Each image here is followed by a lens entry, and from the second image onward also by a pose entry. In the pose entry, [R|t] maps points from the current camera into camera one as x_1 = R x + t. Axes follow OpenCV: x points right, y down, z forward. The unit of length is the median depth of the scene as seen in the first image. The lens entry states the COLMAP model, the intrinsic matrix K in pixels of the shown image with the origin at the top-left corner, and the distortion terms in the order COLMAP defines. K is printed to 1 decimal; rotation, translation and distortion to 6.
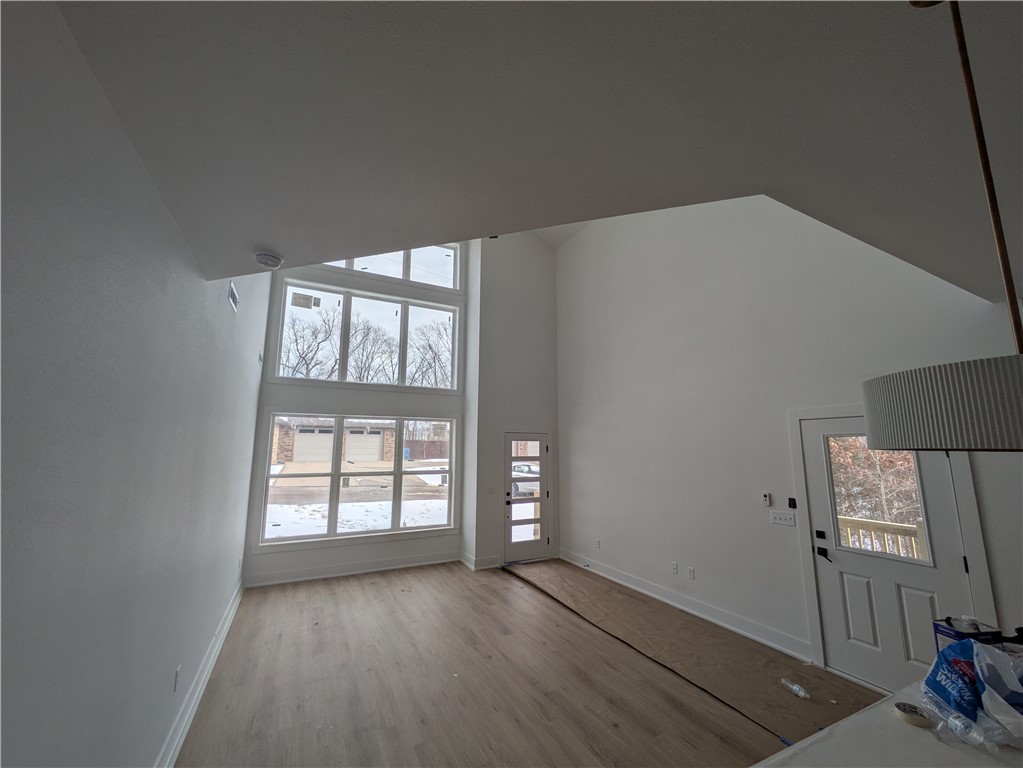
lens RADIAL K [[412.4, 0, 511.3], [0, 412.4, 383.4], [0, 0, 1]] dist [0.001280, -0.000026]
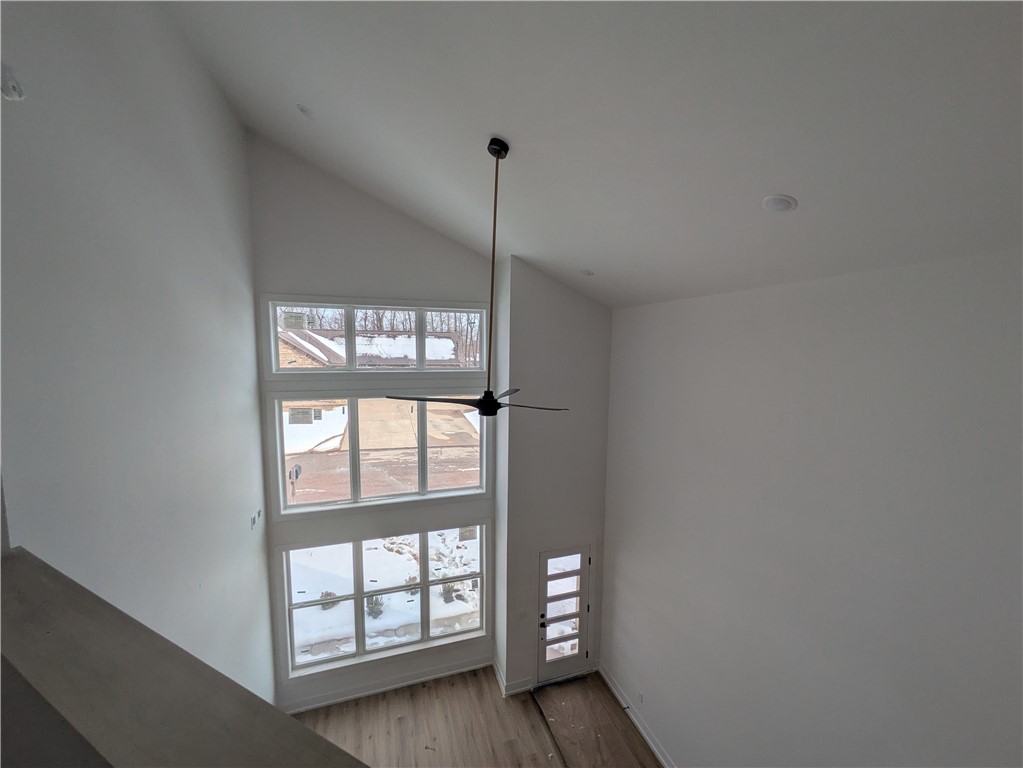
lens RADIAL K [[412.4, 0, 511.6], [0, 412.4, 384.8], [0, 0, 1]] dist [0.001280, -0.000026]
pose [[0.989501, 0.023102, -0.142664, 0.043259], [0.014171, 0.966875, 0.254856, -0.462730], [0.143826, -0.254202, 0.956397, 0.257711]]
